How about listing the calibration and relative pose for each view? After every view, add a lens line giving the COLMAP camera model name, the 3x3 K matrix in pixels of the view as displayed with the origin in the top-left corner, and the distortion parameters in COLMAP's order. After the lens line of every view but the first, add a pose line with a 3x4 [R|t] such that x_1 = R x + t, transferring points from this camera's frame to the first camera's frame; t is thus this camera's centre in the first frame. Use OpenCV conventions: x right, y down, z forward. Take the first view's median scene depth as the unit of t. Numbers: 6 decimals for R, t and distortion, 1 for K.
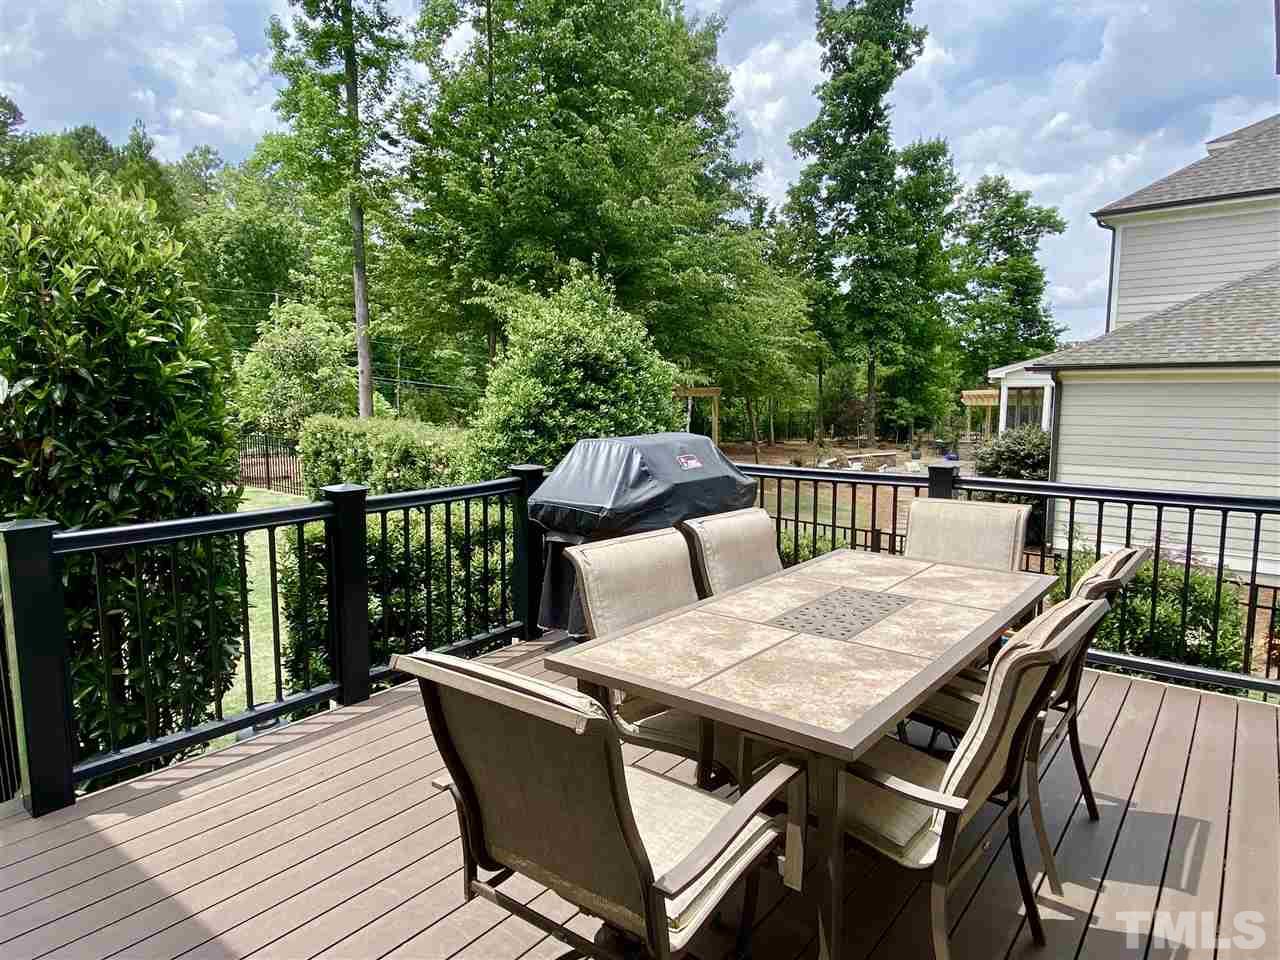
lens RADIAL K [[790.6, 0, 645.0], [0, 790.6, 479.3], [0, 0, 1]] dist [0.036218, -0.003947]
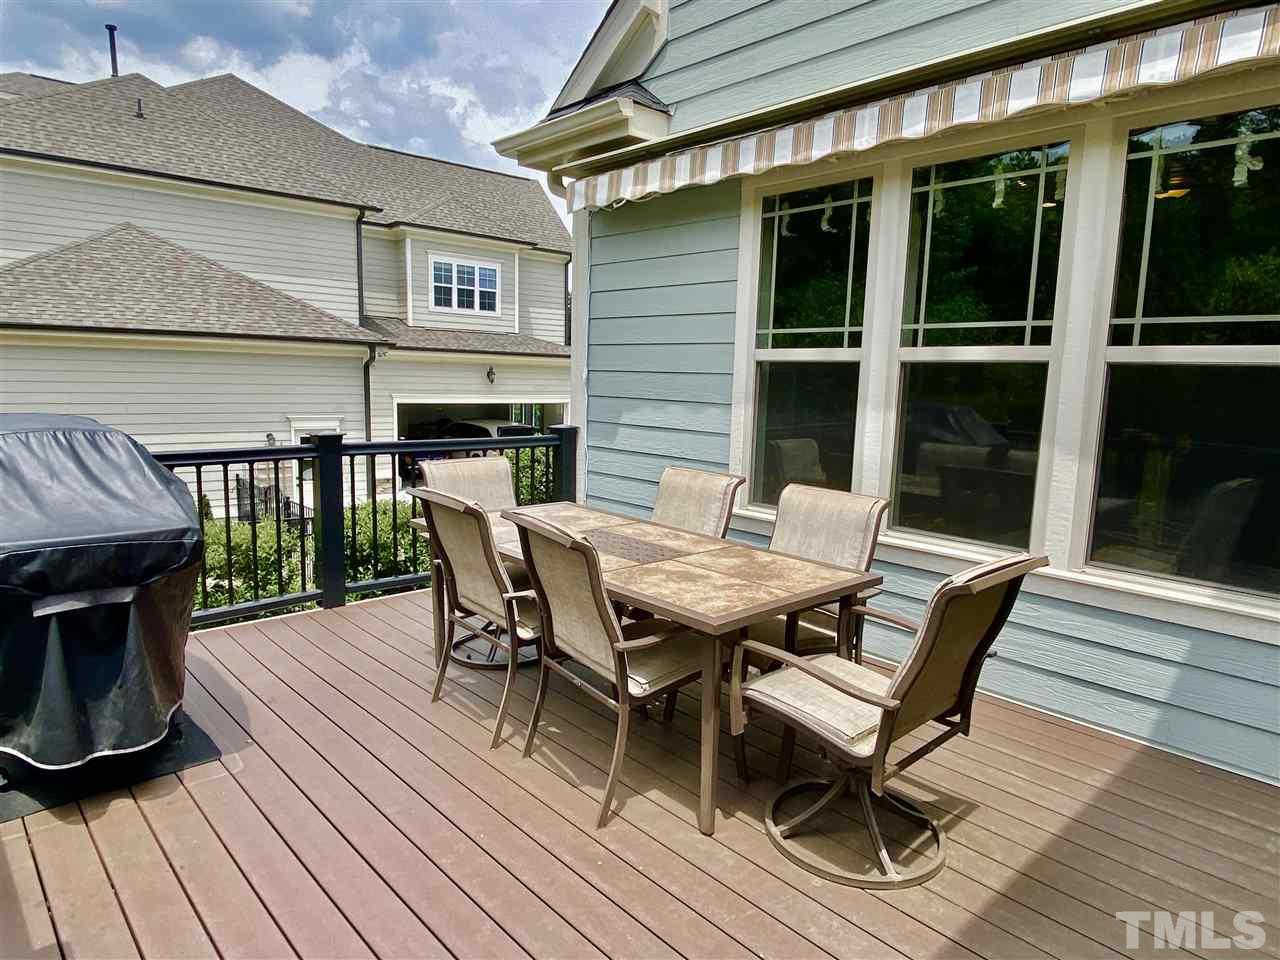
lens RADIAL K [[790.6, 0, 636.3], [0, 790.6, 478.4], [0, 0, 1]] dist [0.036218, -0.003947]
pose [[0.178109, -0.131773, 0.975148, -1.014706], [0.086591, 0.989247, 0.117863, -0.088412], [-0.980193, 0.063447, 0.187604, 0.789073]]
